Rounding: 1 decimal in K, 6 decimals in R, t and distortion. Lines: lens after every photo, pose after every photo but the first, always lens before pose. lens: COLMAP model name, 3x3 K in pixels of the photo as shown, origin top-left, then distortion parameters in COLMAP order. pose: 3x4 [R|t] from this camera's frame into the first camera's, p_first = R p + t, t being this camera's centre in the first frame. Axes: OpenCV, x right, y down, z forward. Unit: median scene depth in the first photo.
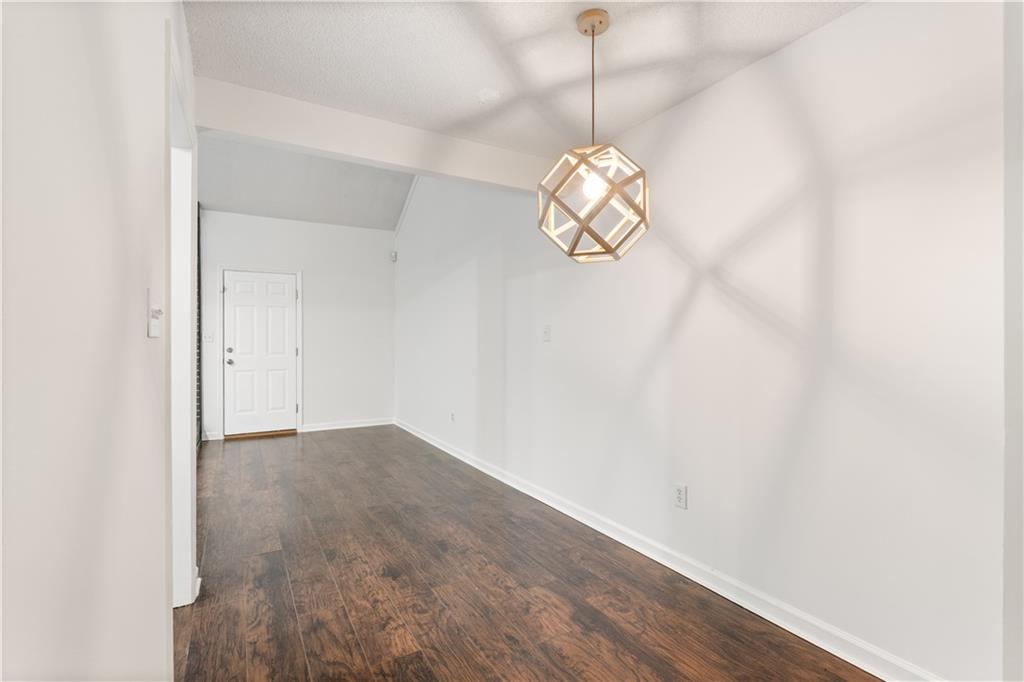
lens RADIAL K [[474.7, 0, 515.5], [0, 474.7, 340.4], [0, 0, 1]] dist [-0.005641, 0.000889]
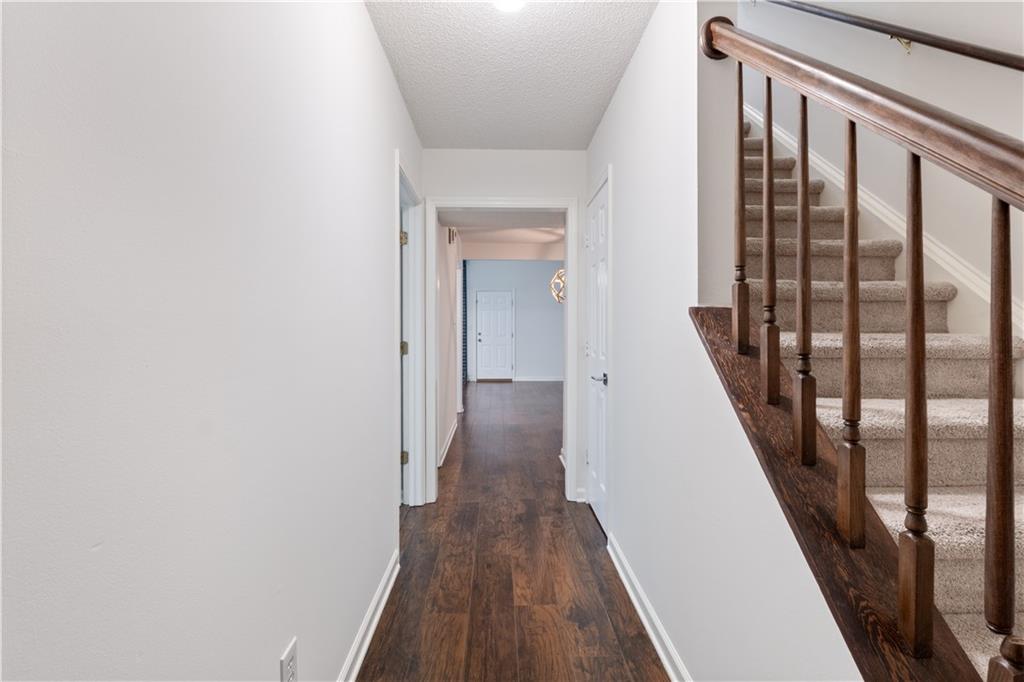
lens RADIAL K [[474.7, 0, 512.2], [0, 474.7, 336.2], [0, 0, 1]] dist [-0.005641, 0.000889]
pose [[0.860664, 0.002758, -0.509166, 0.643827], [0.001685, 0.999964, 0.008264, 0.018653], [0.509170, -0.007970, 0.860629, -0.763931]]
